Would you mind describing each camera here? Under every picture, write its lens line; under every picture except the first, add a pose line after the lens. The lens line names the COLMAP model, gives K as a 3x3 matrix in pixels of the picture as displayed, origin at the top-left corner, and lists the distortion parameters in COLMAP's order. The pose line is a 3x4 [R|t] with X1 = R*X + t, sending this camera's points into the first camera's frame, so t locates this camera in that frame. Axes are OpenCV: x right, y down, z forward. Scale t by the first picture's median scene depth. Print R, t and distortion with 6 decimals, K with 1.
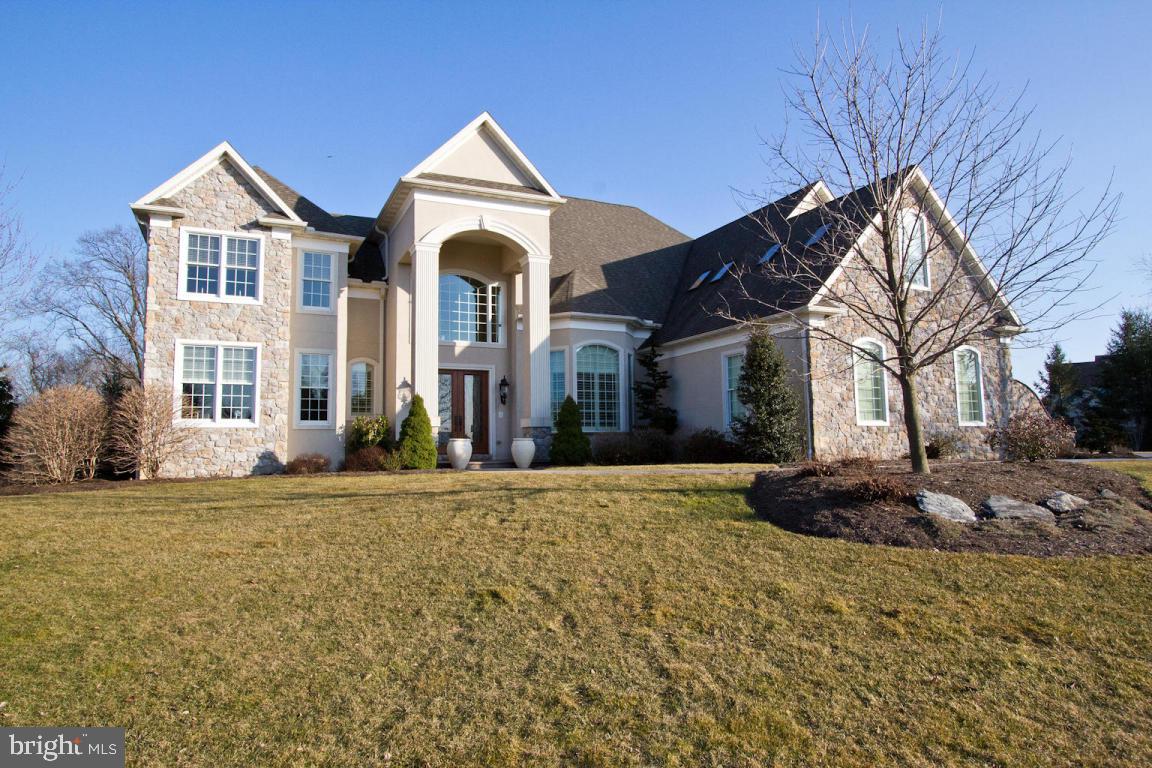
lens RADIAL K [[696.9, 0, 573.4], [0, 696.9, 386.6], [0, 0, 1]] dist [-0.004820, -0.000009]
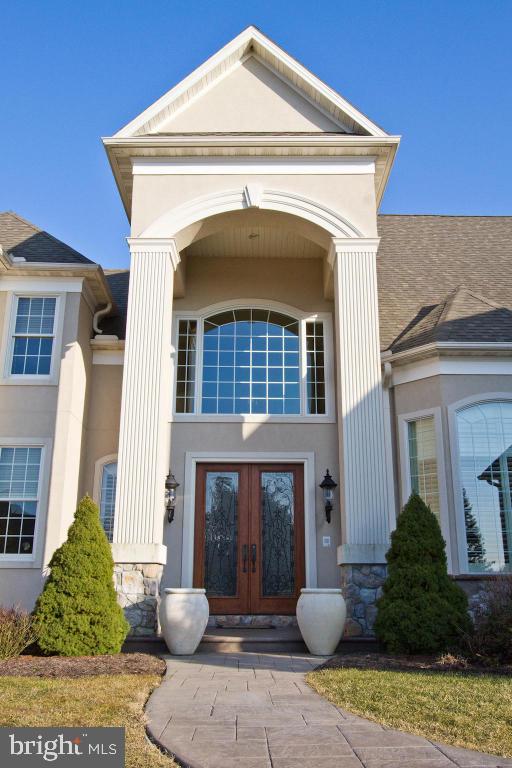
lens RADIAL K [[717.4, 0, 258.2], [0, 717.4, 379.7], [0, 0, 1]] dist [0.012141, 0.000000]
pose [[0.911438, -0.102270, -0.398524, 0.092832], [0.022762, 0.979665, -0.199347, 0.028857], [0.410807, 0.172621, 0.895232, 0.478863]]
